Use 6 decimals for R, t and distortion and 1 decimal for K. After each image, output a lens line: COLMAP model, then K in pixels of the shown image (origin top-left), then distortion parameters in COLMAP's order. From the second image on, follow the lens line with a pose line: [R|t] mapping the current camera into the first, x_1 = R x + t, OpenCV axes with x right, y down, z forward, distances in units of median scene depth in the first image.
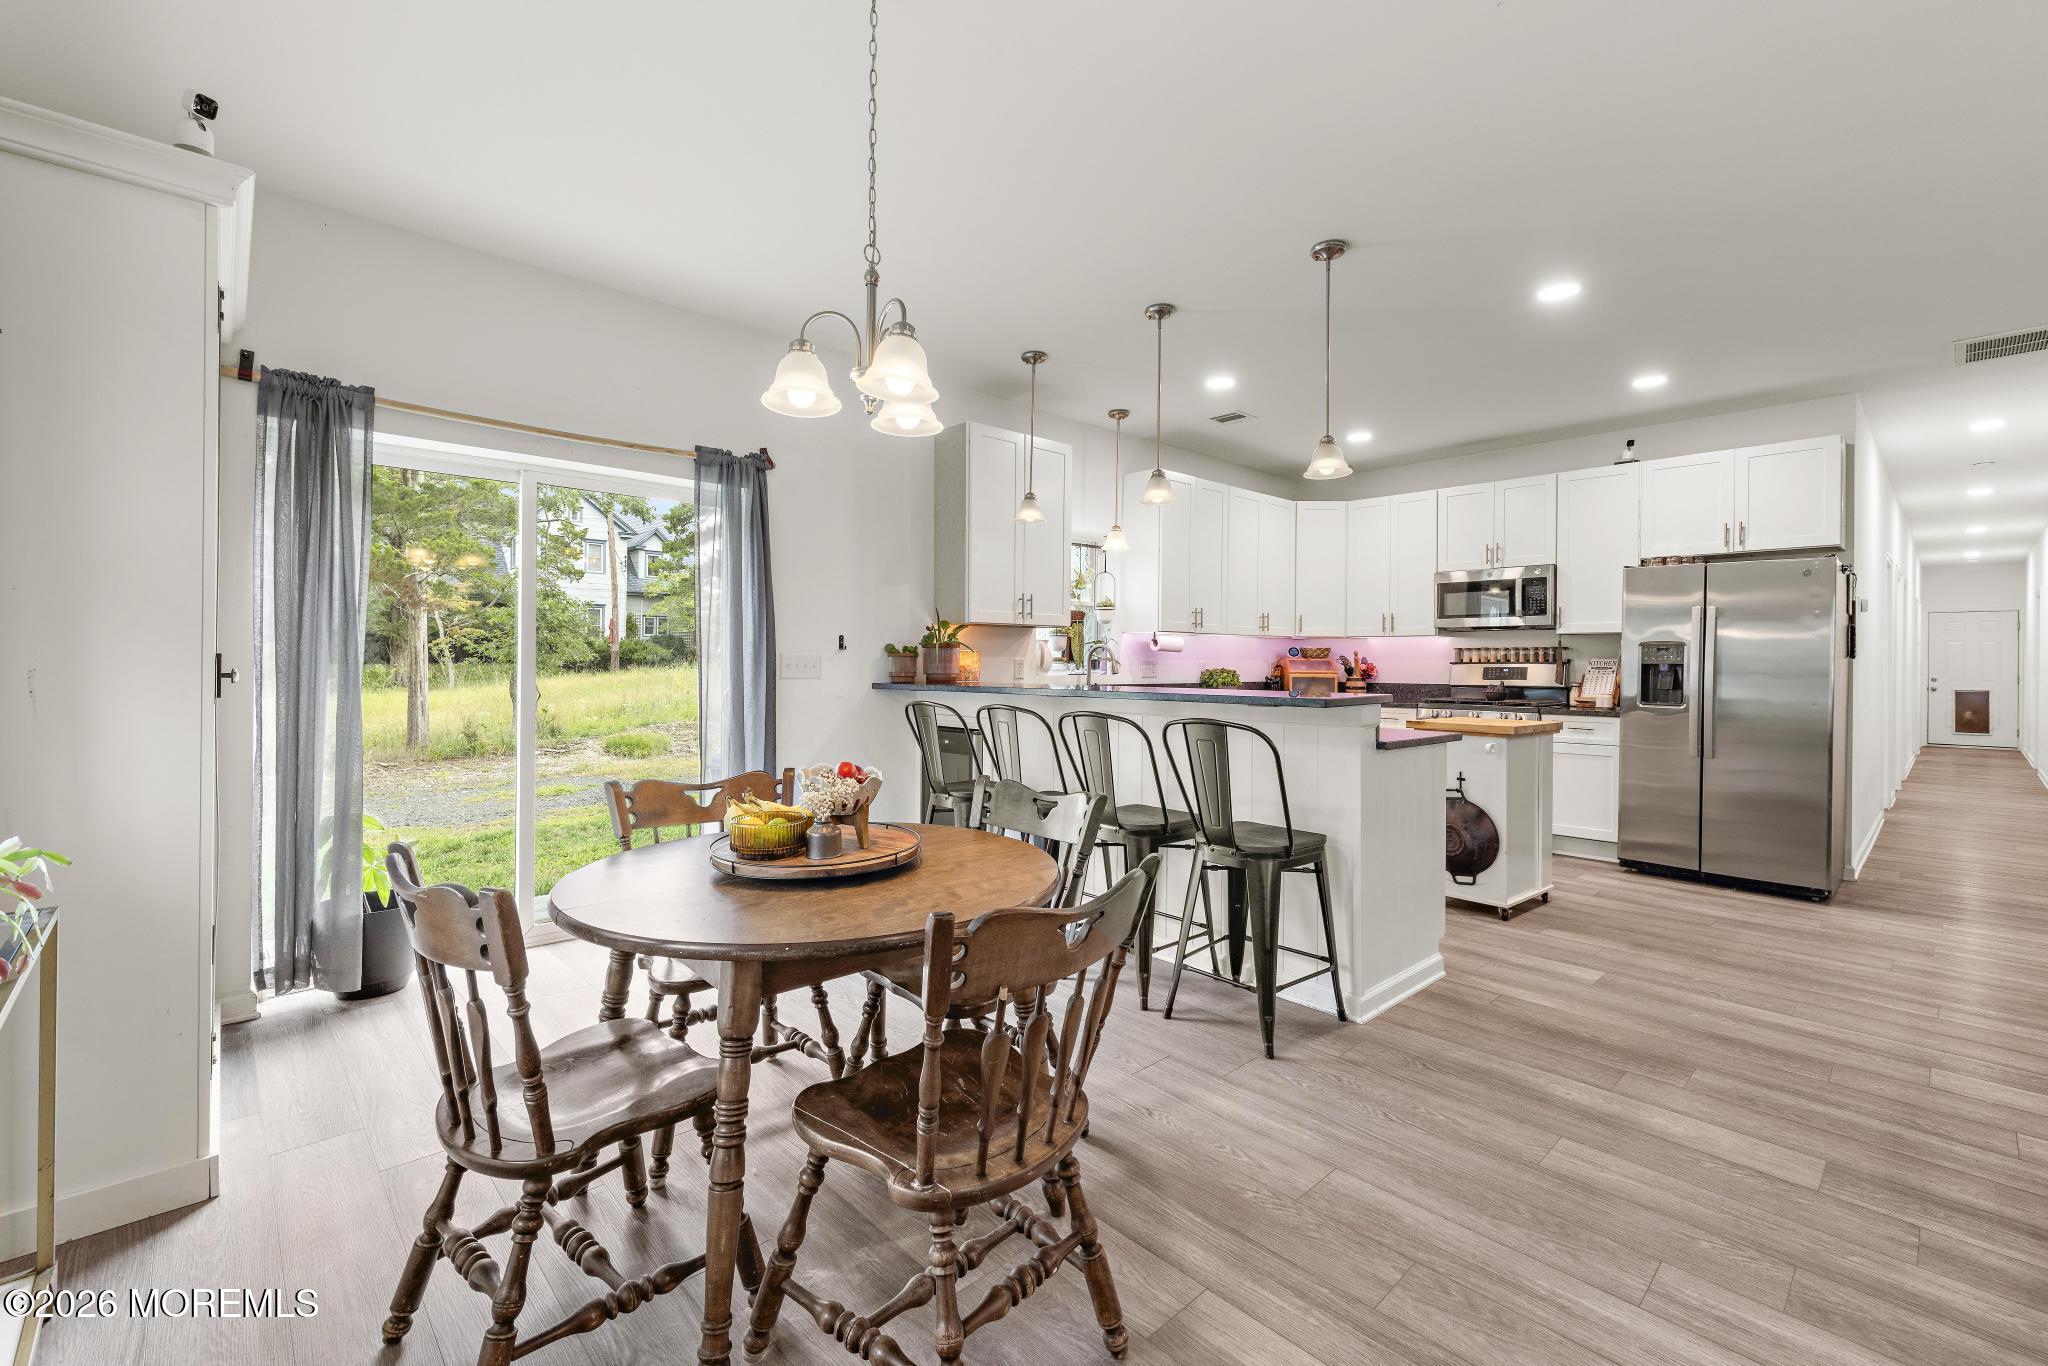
lens RADIAL K [[862.2, 0, 1039.2], [0, 862.2, 663.2], [0, 0, 1]] dist [0.006899, -0.001650]
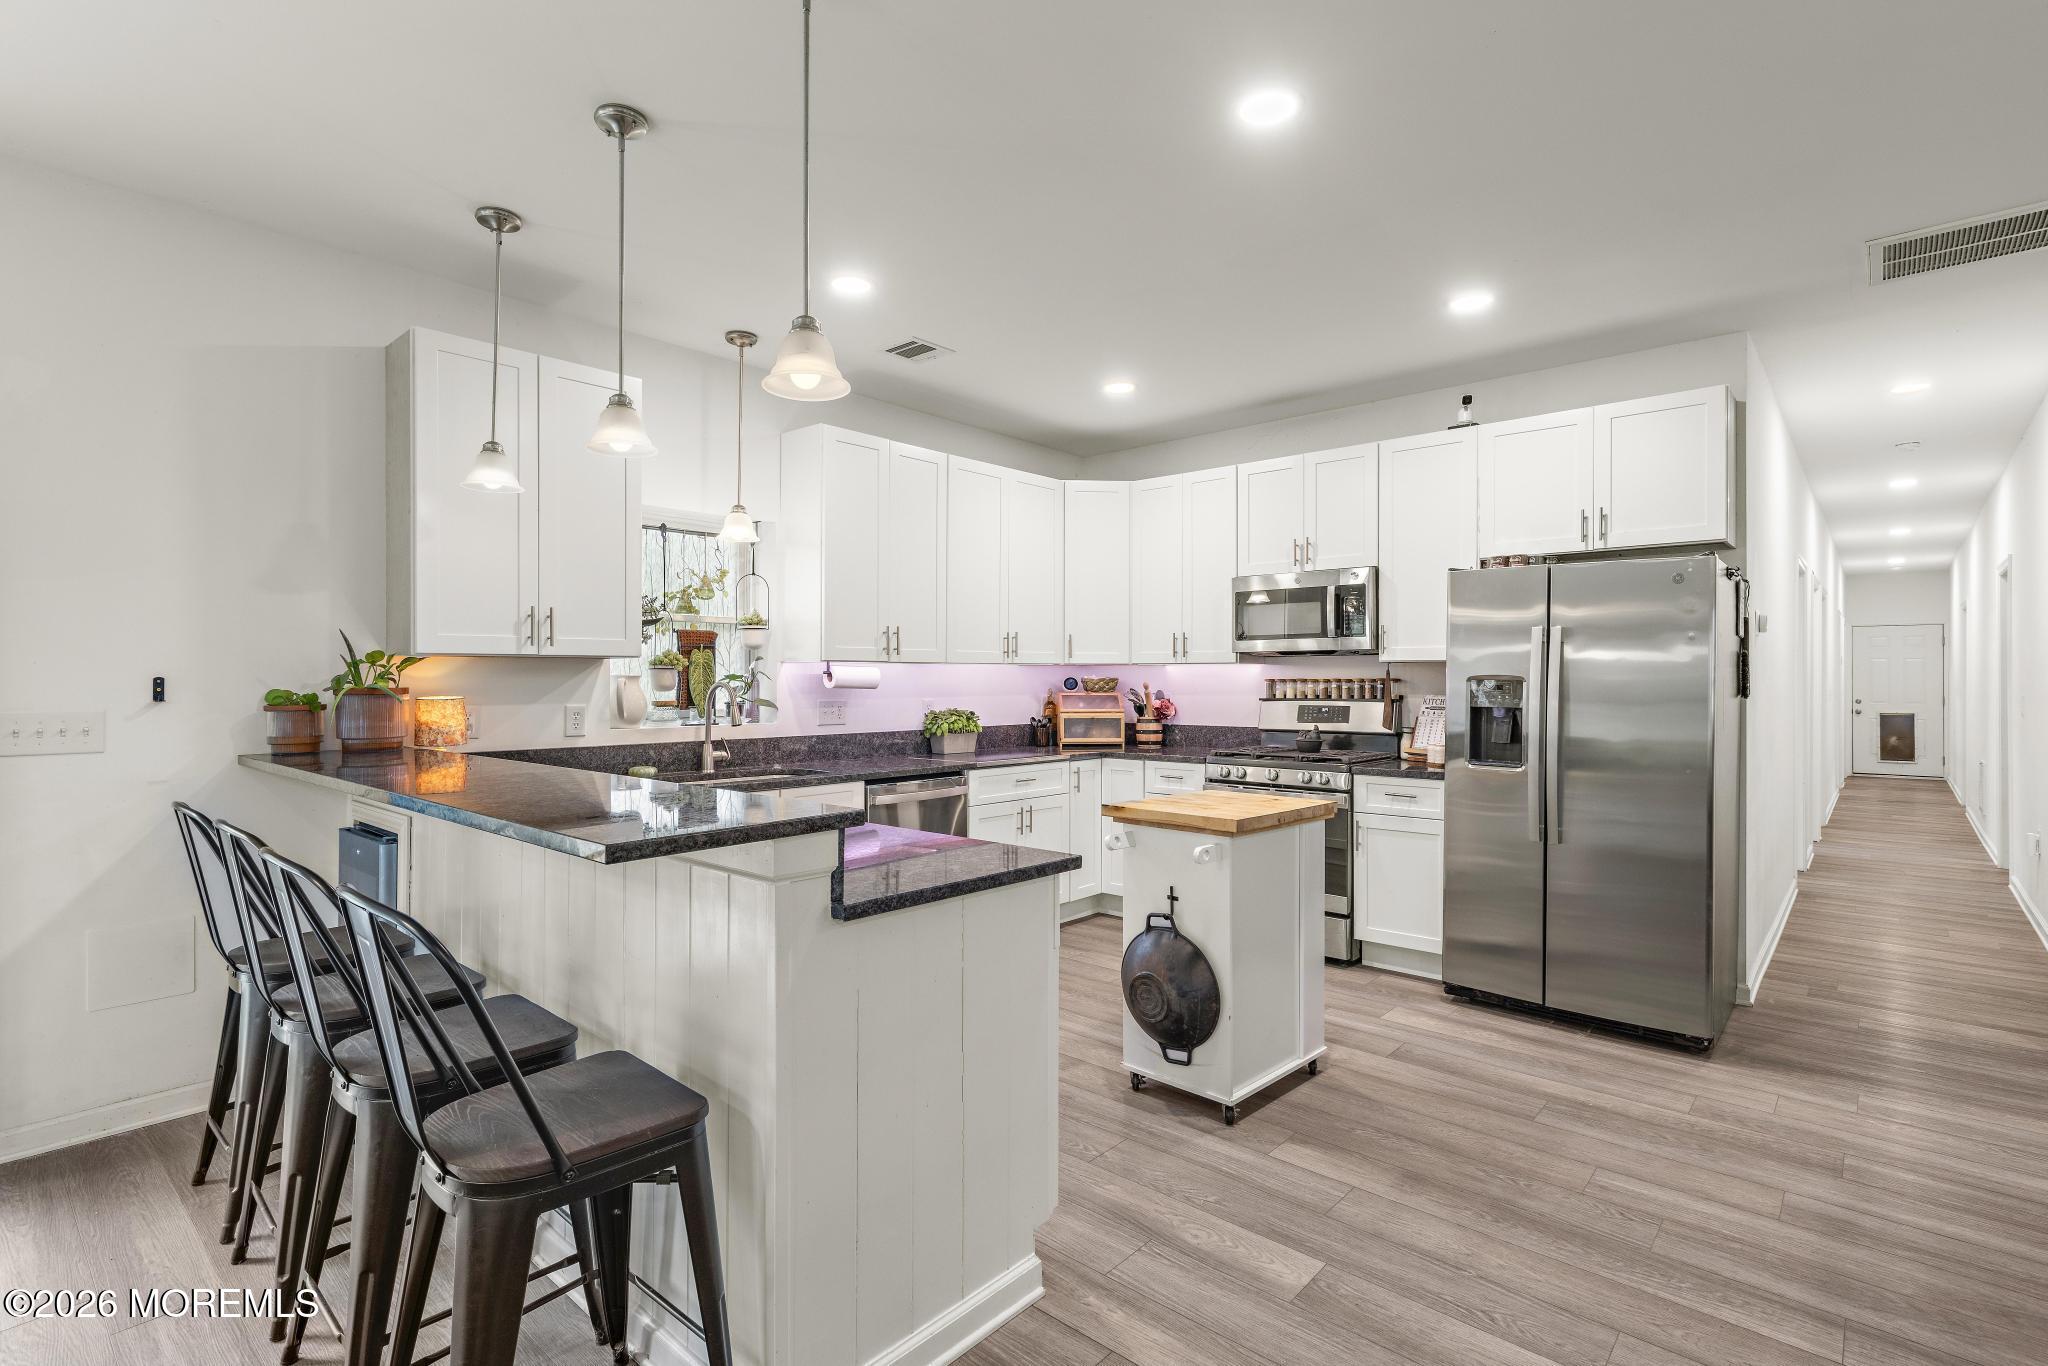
lens RADIAL K [[968.2, 0, 1040.9], [0, 968.2, 679.2], [0, 0, 1]] dist [0.006720, -0.001157]
pose [[0.995012, -0.006588, 0.099537, 0.271731], [0.006773, 0.999976, -0.001529, -0.023263], [-0.099524, 0.002195, 0.995033, 0.250134]]
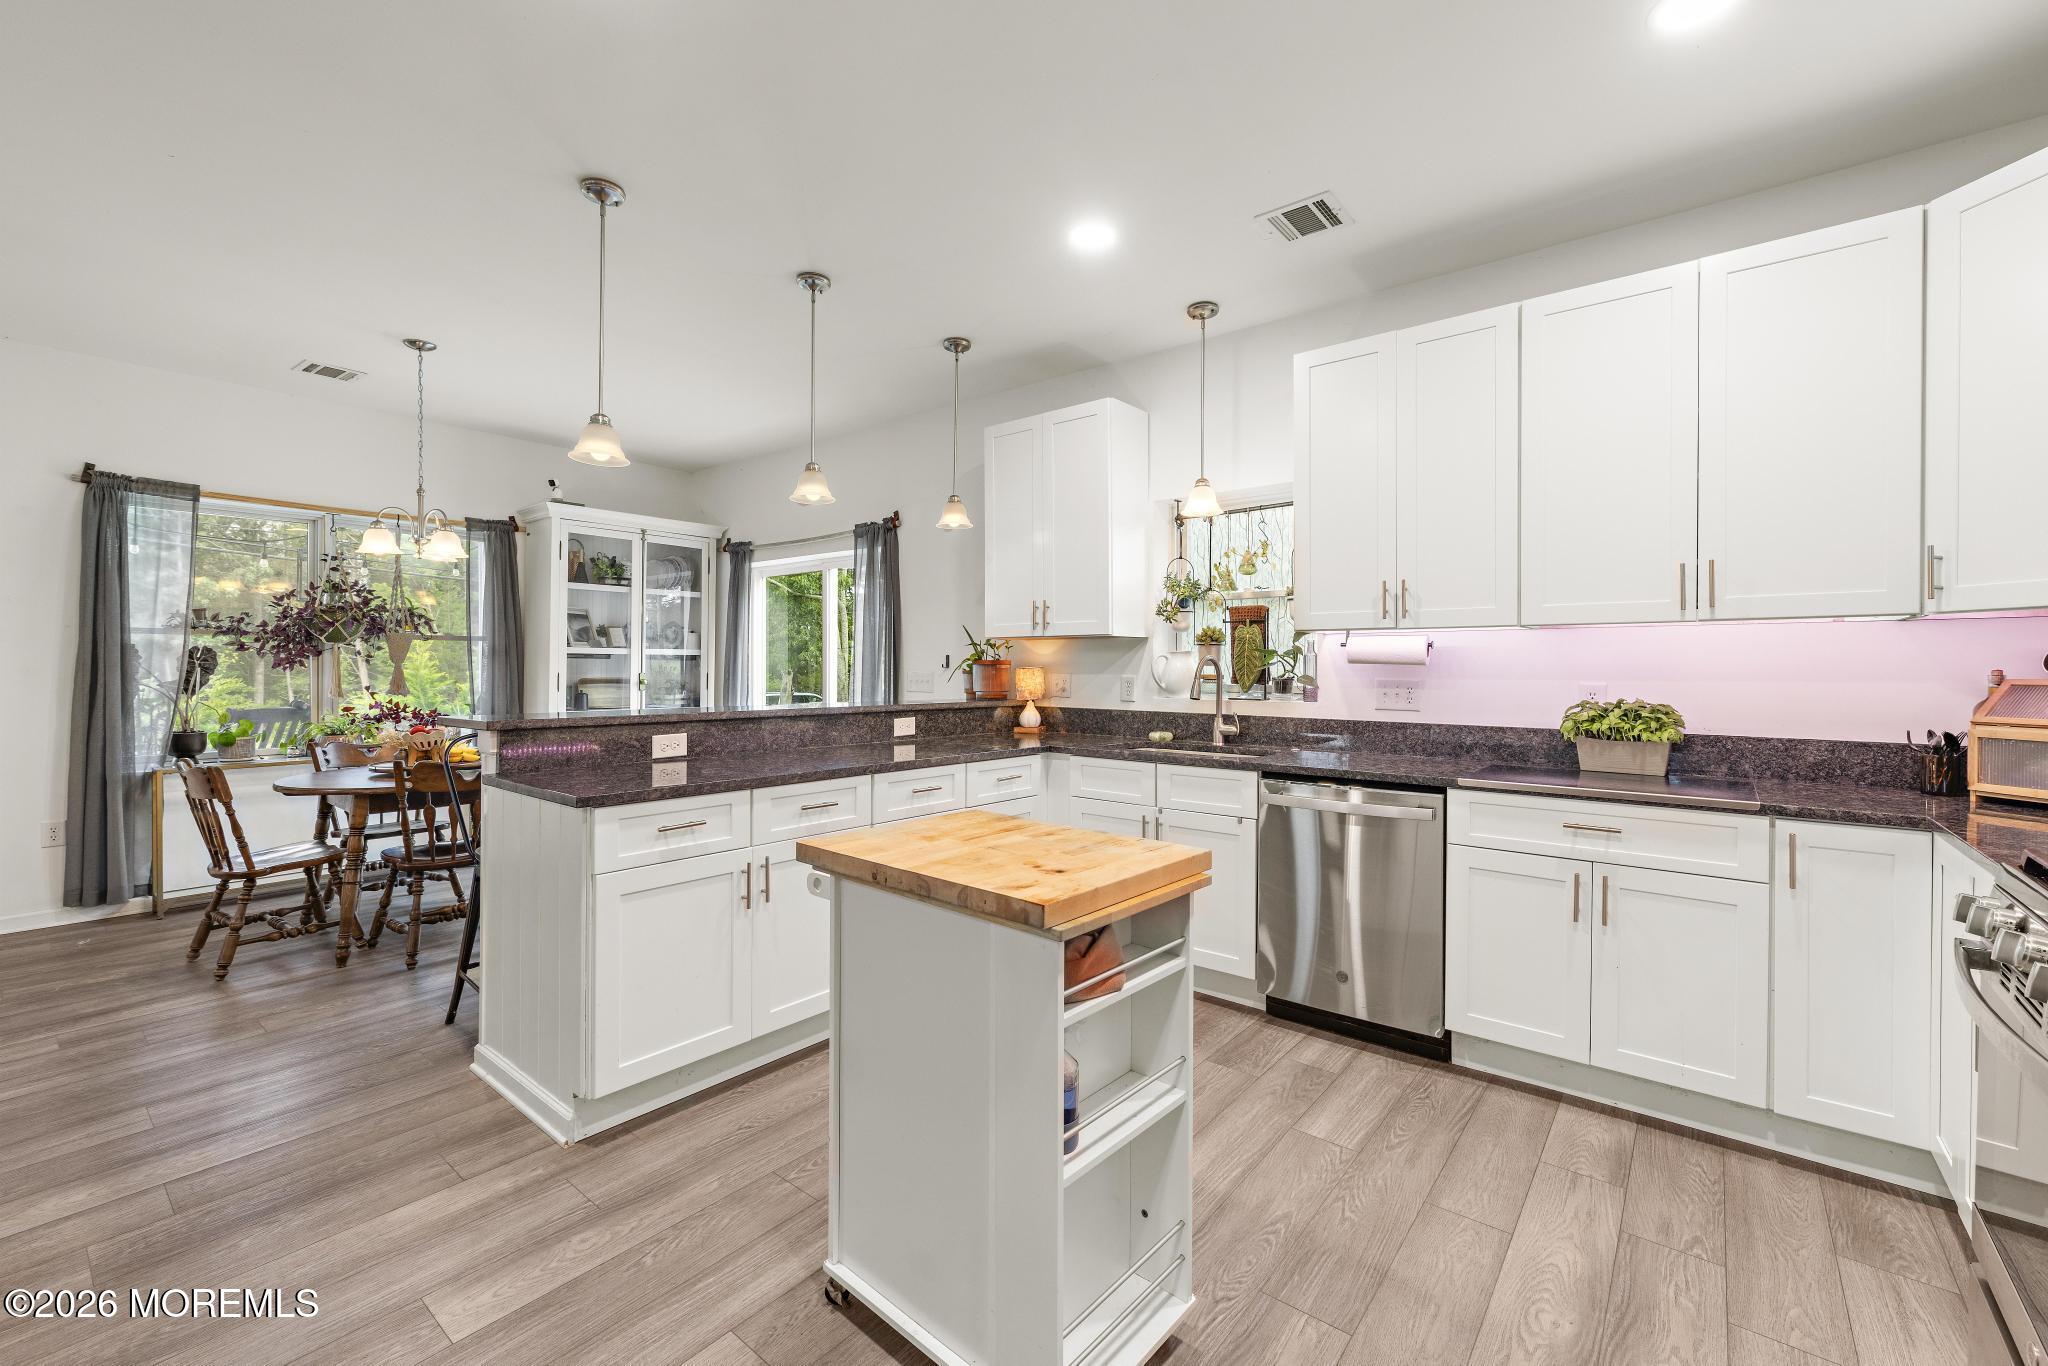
lens RADIAL K [[862.2, 0, 1033.2], [0, 862.2, 665.2], [0, 0, 1]] dist [0.006899, -0.001650]
pose [[0.128321, -0.006798, -0.991709, 0.809216], [-0.003037, 0.999969, -0.007248, -0.010233], [0.991728, 0.003942, 0.128296, 0.864280]]
